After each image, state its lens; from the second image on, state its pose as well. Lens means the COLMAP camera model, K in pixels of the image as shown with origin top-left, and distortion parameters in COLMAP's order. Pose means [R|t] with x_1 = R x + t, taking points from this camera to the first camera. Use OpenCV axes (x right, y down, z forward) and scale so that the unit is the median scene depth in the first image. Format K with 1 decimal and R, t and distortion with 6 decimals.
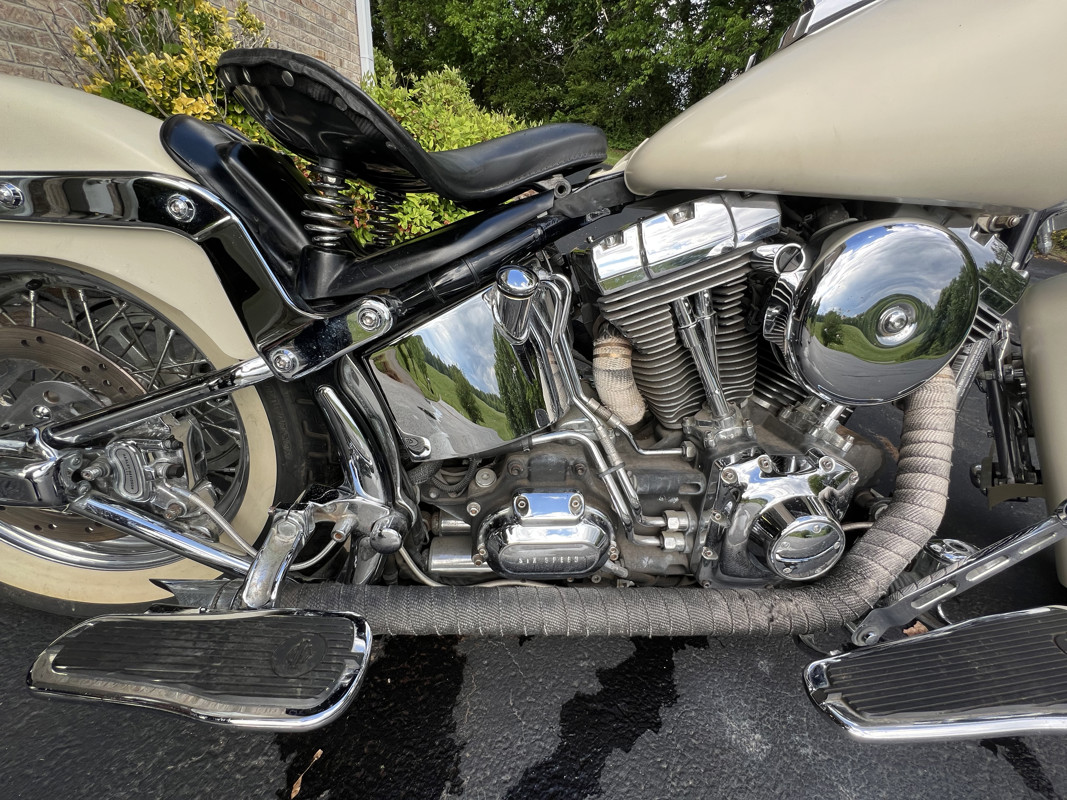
lens RADIAL K [[445.9, 0, 525.6], [0, 445.9, 400.6], [0, 0, 1]] dist [0.017551, 0.000147]
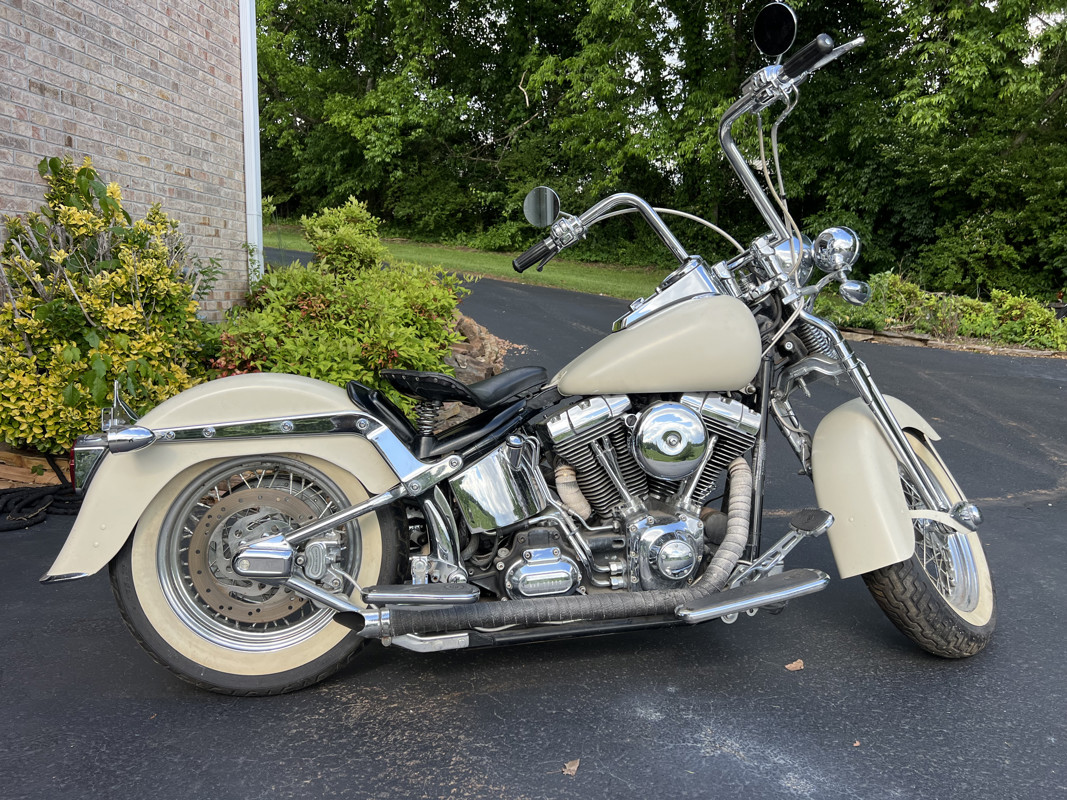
lens RADIAL K [[833.5, 0, 536.9], [0, 833.5, 380.4], [0, 0, 1]] dist [0.069382, -0.102536]
pose [[0.990434, -0.089727, 0.104828, -0.253197], [0.120927, 0.930318, -0.346245, 0.722023], [-0.066456, 0.355609, 0.932269, -2.382882]]
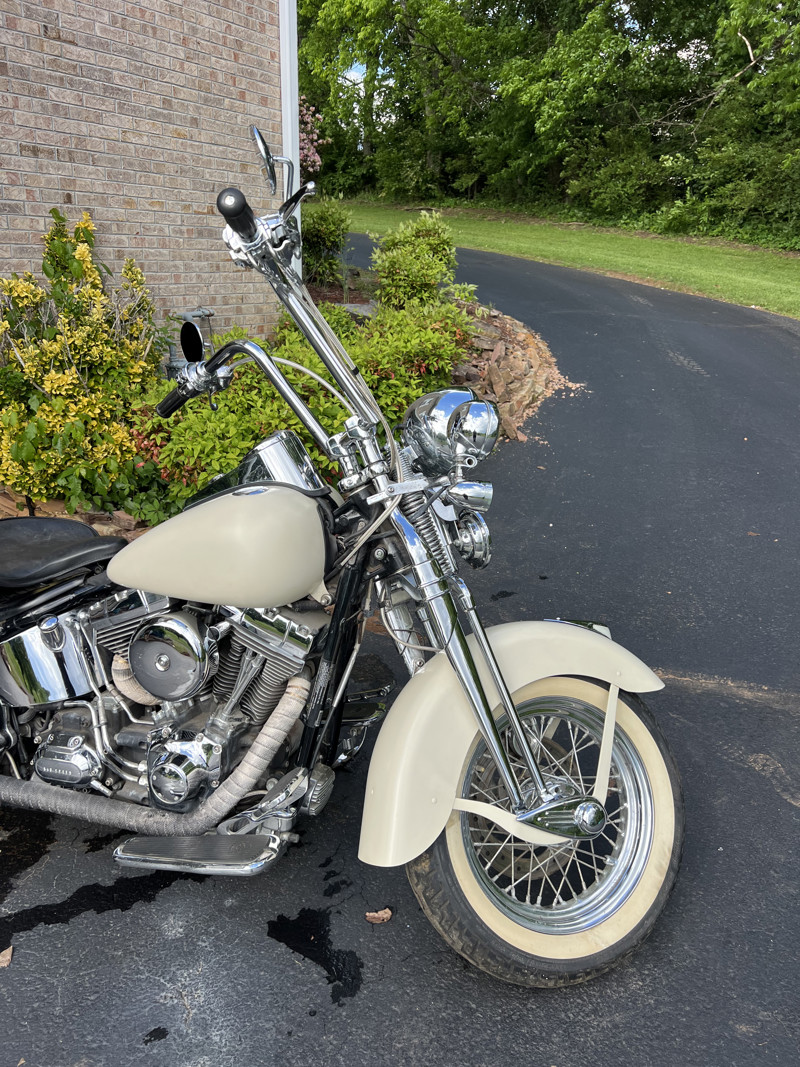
lens RADIAL K [[848.8, 0, 400.0], [0, 848.8, 533.5], [0, 0, 1]] dist [0.057164, -0.076552]
pose [[0.944839, 0.024648, -0.326607, 2.435344], [-0.080059, 0.984297, -0.157320, -0.167495], [0.317601, 0.174789, 0.931975, -1.958222]]
